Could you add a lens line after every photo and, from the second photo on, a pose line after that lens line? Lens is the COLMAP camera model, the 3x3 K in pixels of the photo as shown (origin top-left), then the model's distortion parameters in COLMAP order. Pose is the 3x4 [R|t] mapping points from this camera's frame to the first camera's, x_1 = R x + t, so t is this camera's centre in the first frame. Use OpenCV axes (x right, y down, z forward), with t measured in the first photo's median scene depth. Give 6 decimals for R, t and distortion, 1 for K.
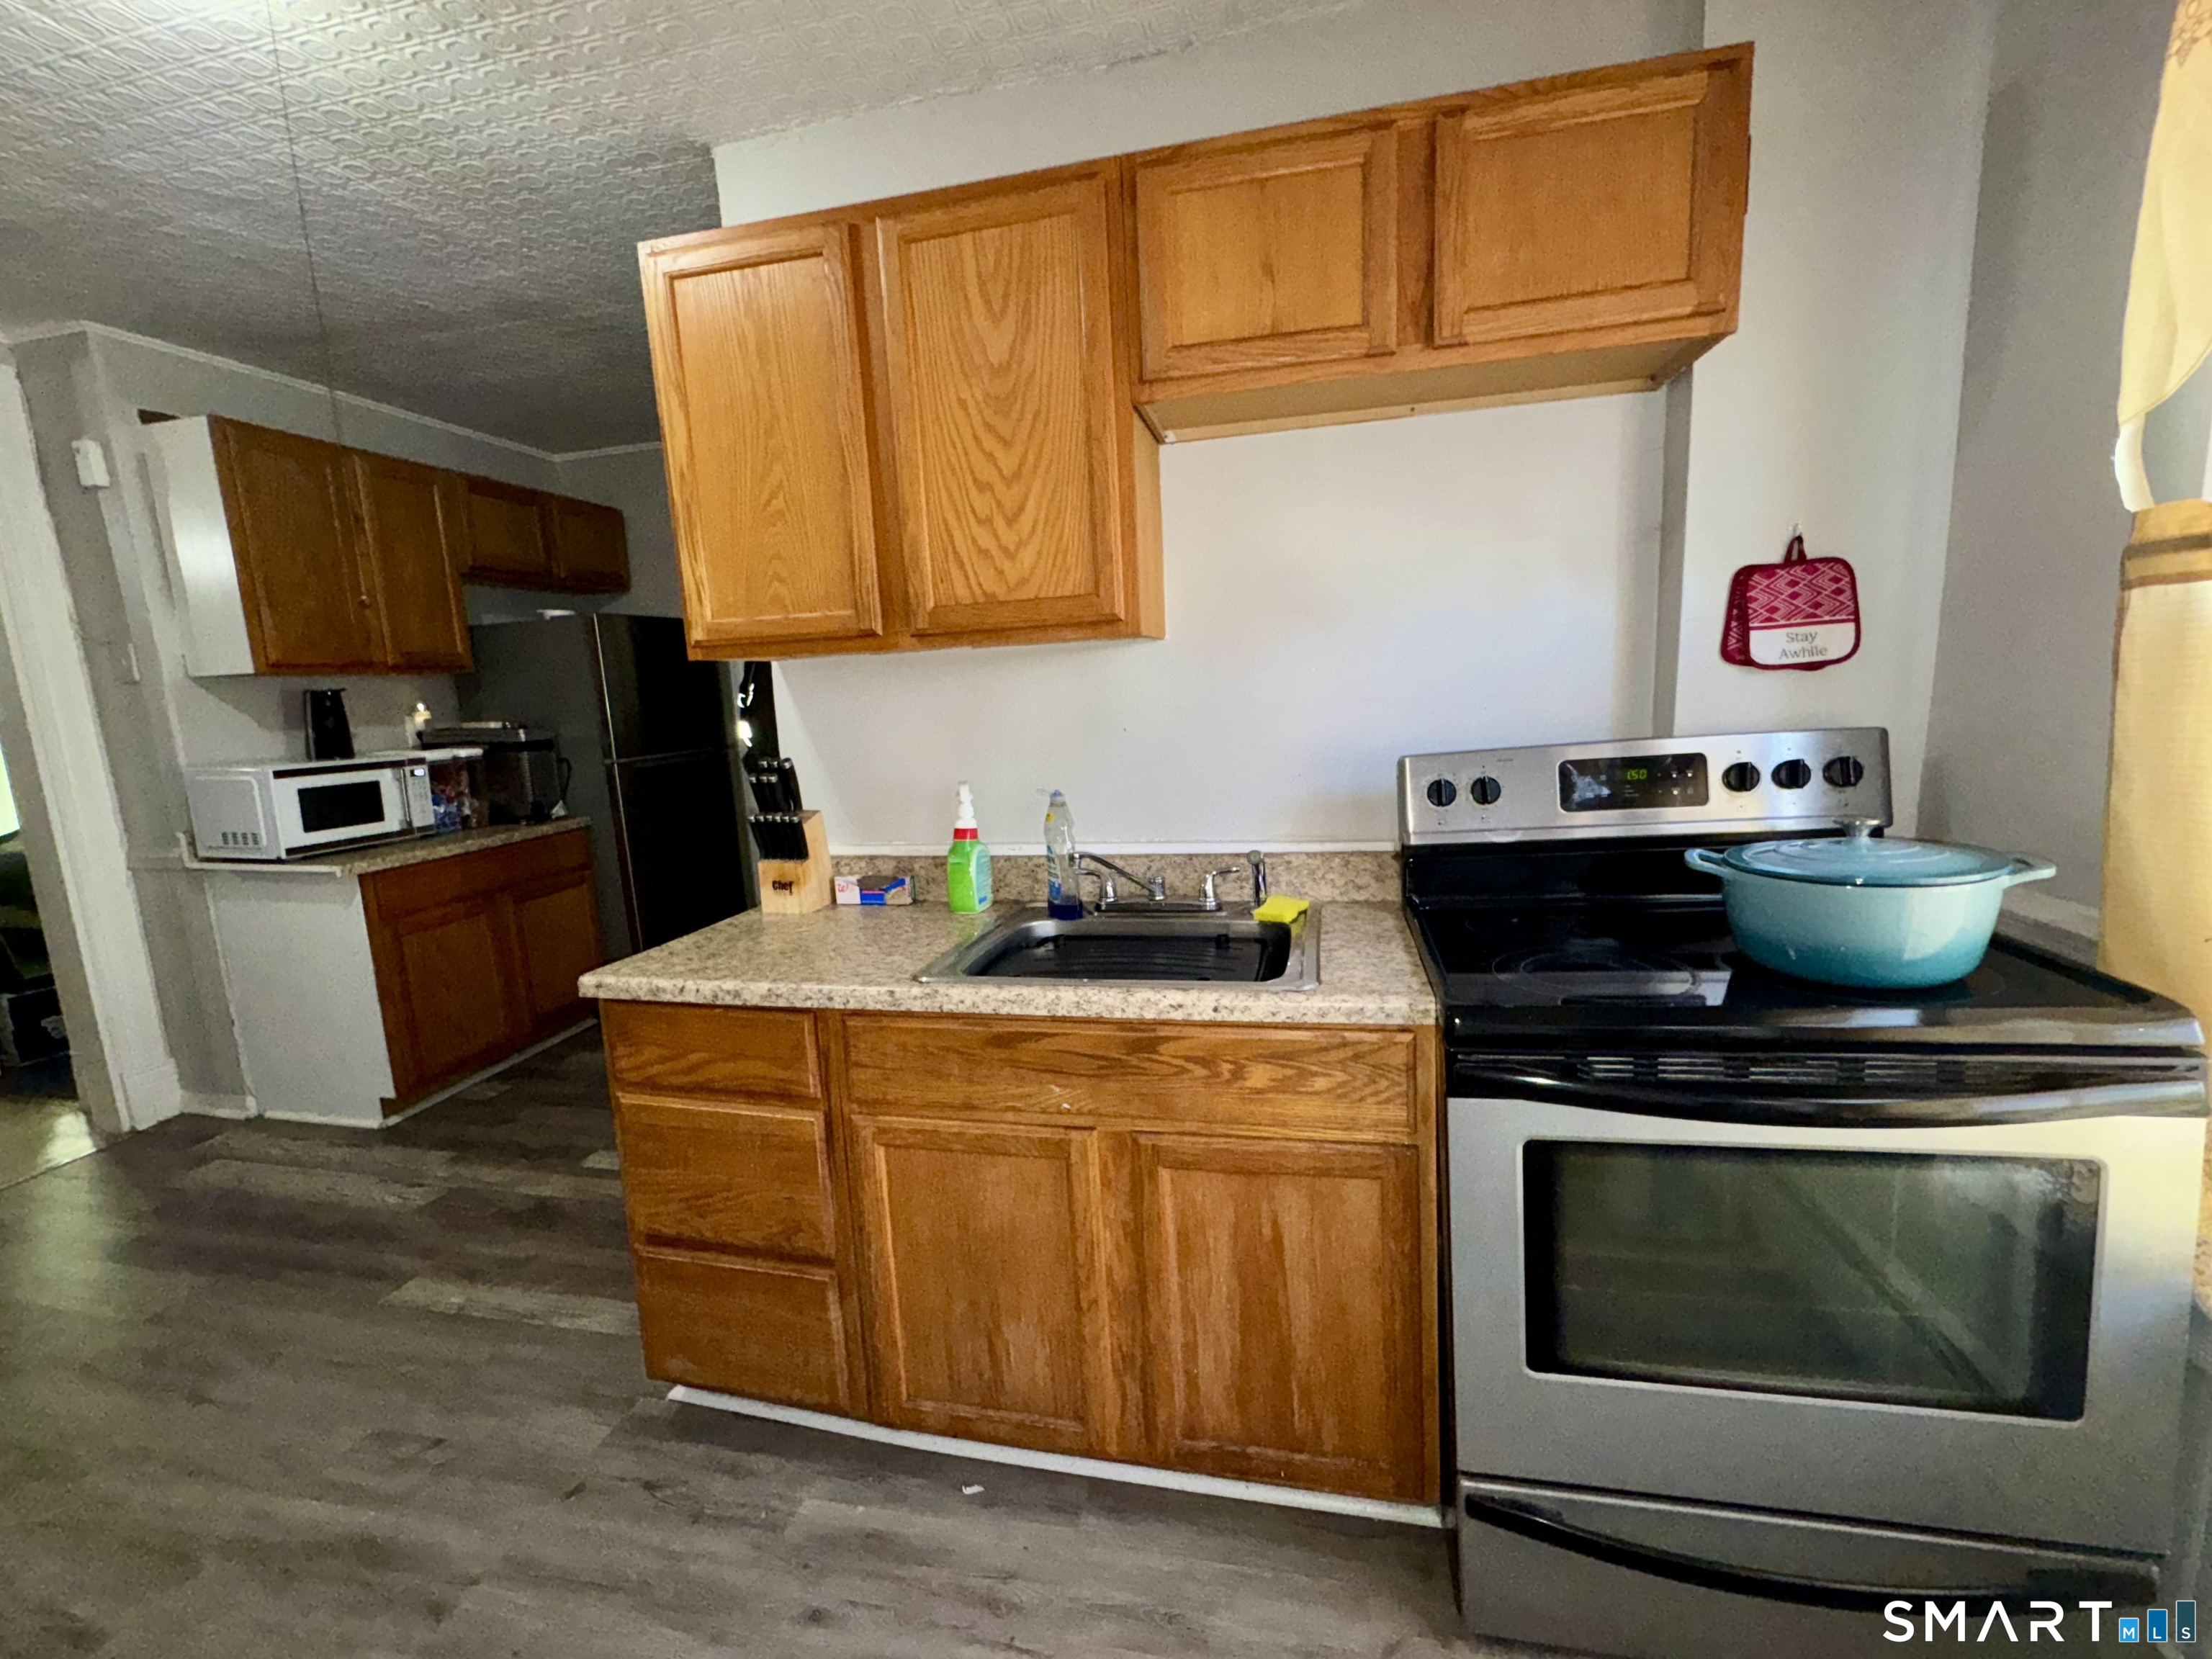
lens RADIAL K [[886.5, 0, 1107.6], [0, 886.5, 817.4], [0, 0, 1]] dist [0.002193, 0.000257]
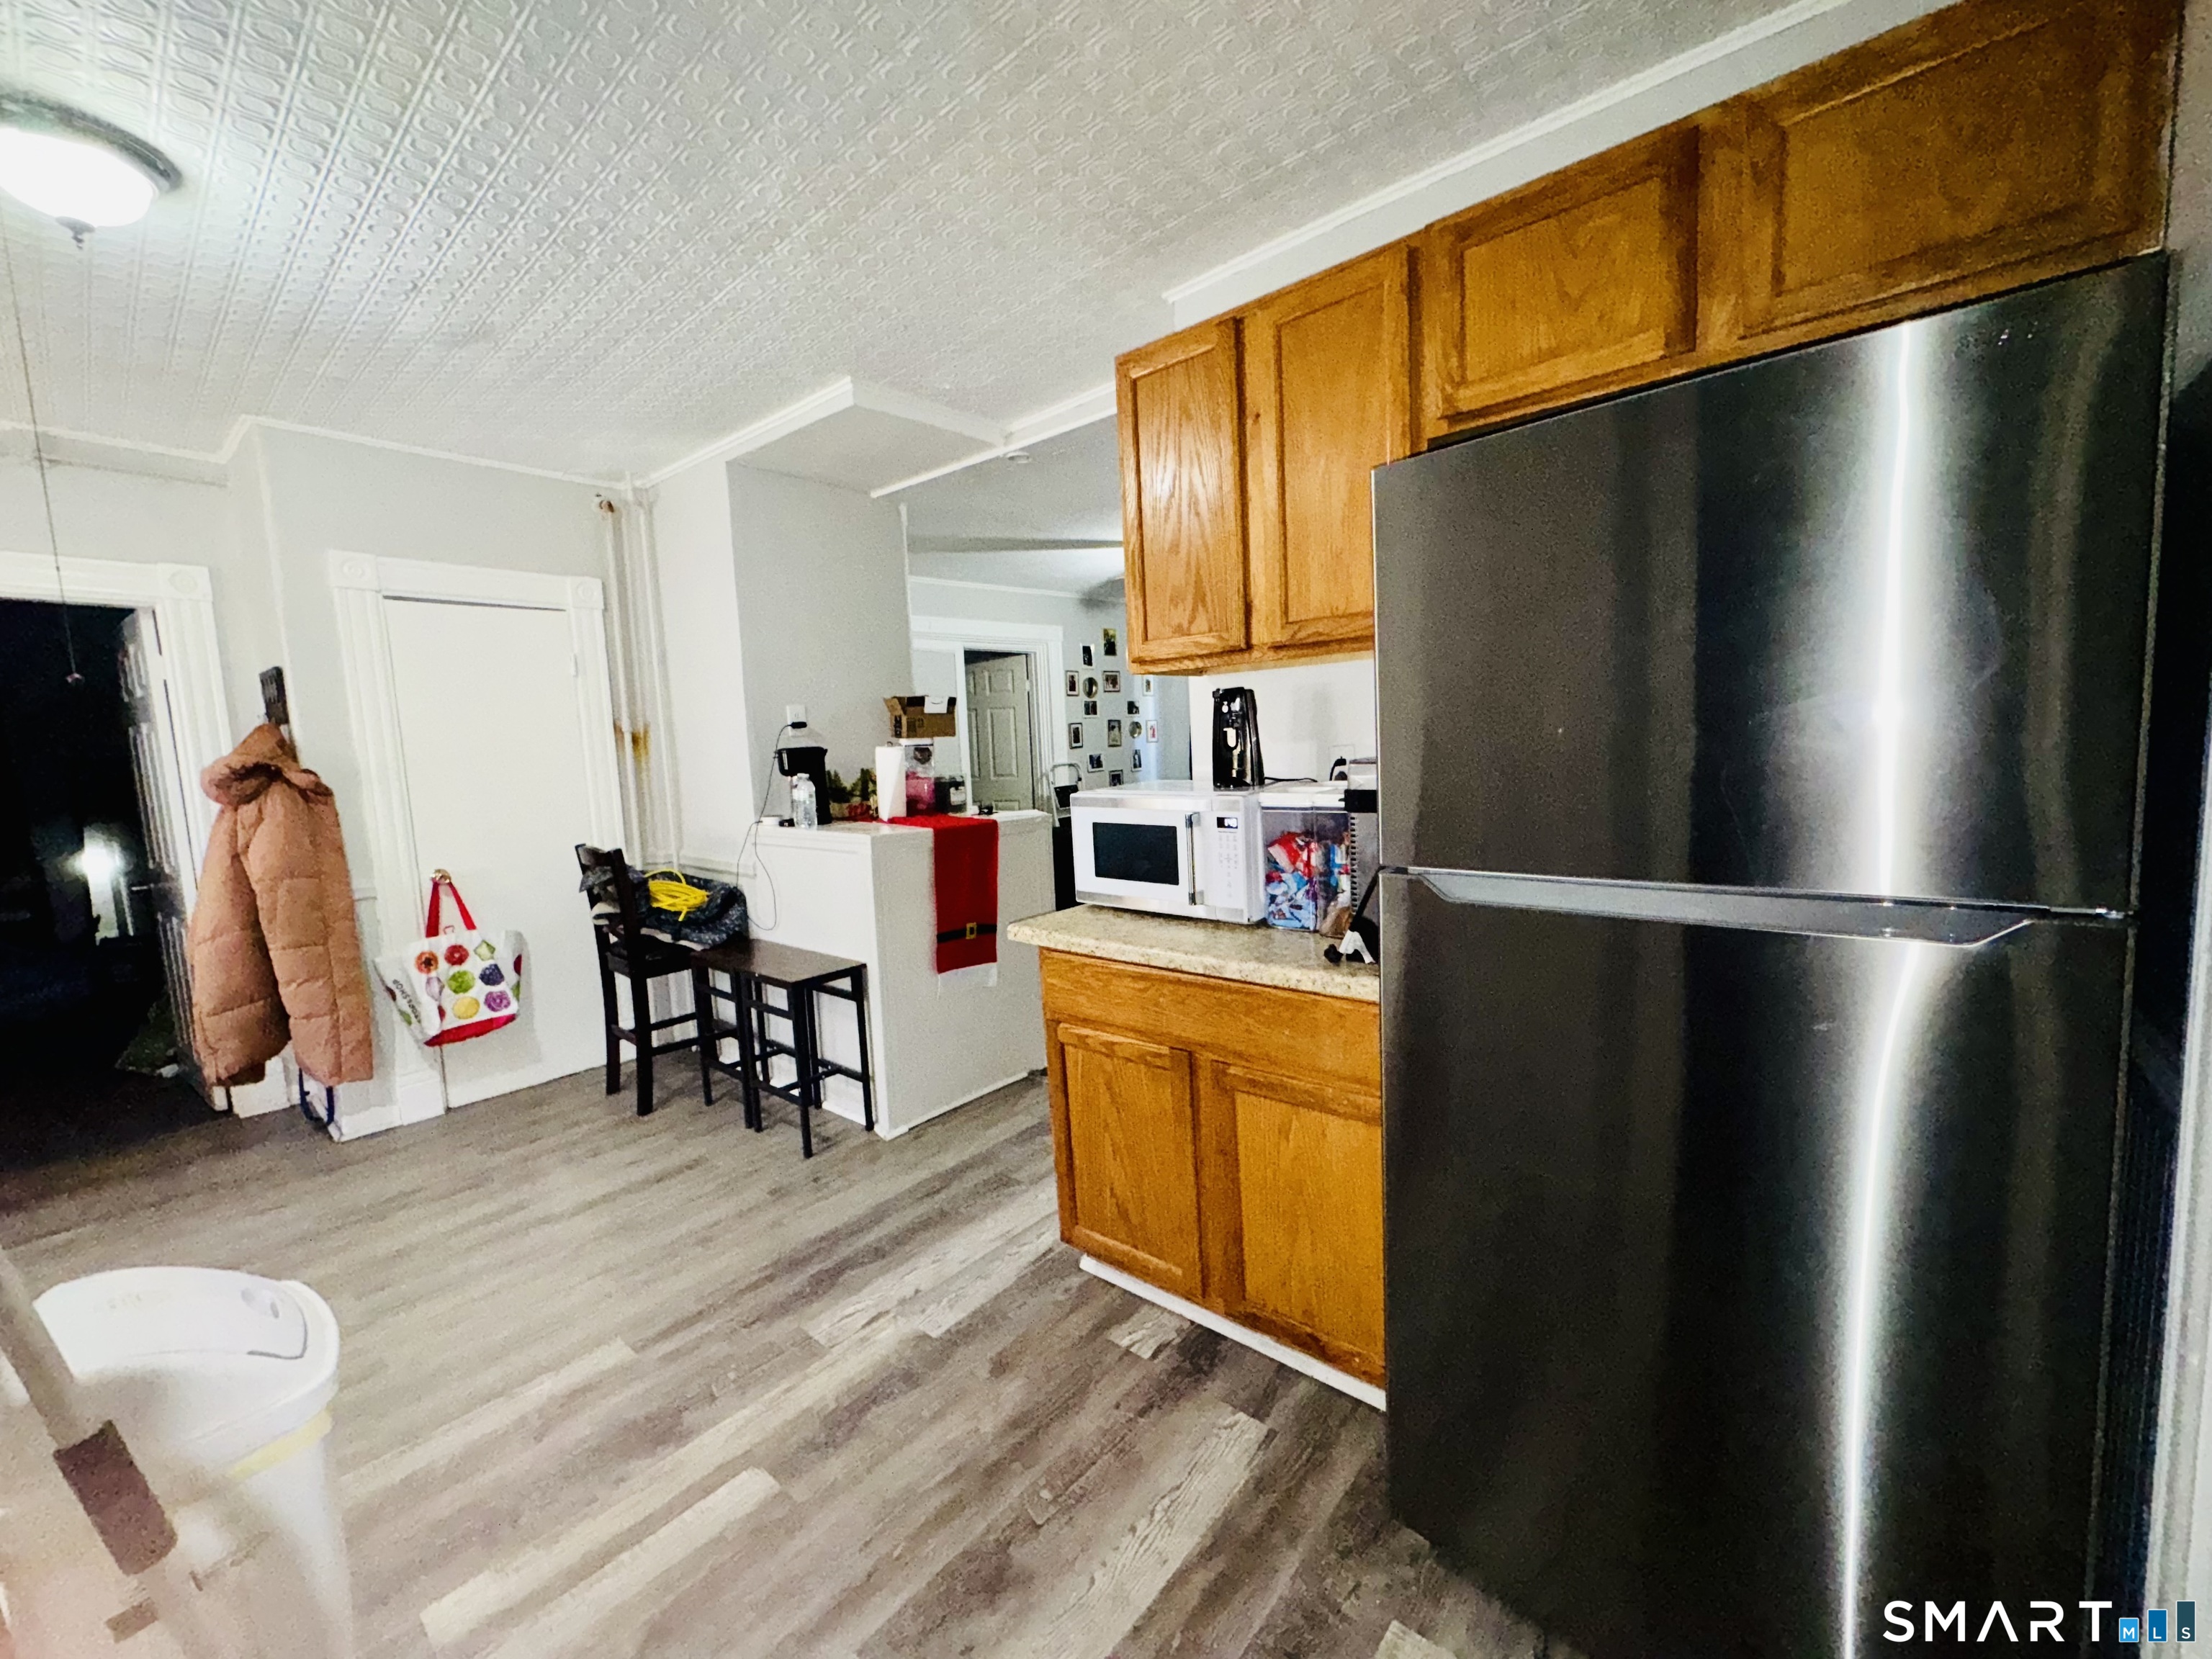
lens RADIAL K [[886.5, 0, 1100.8], [0, 886.5, 830.2], [0, 0, 1]] dist [0.002193, 0.000257]
pose [[-0.480901, 0.159807, -0.862088, -0.241824], [-0.058885, 0.975142, 0.213612, -0.206657], [0.874795, 0.153490, -0.459536, 1.457430]]
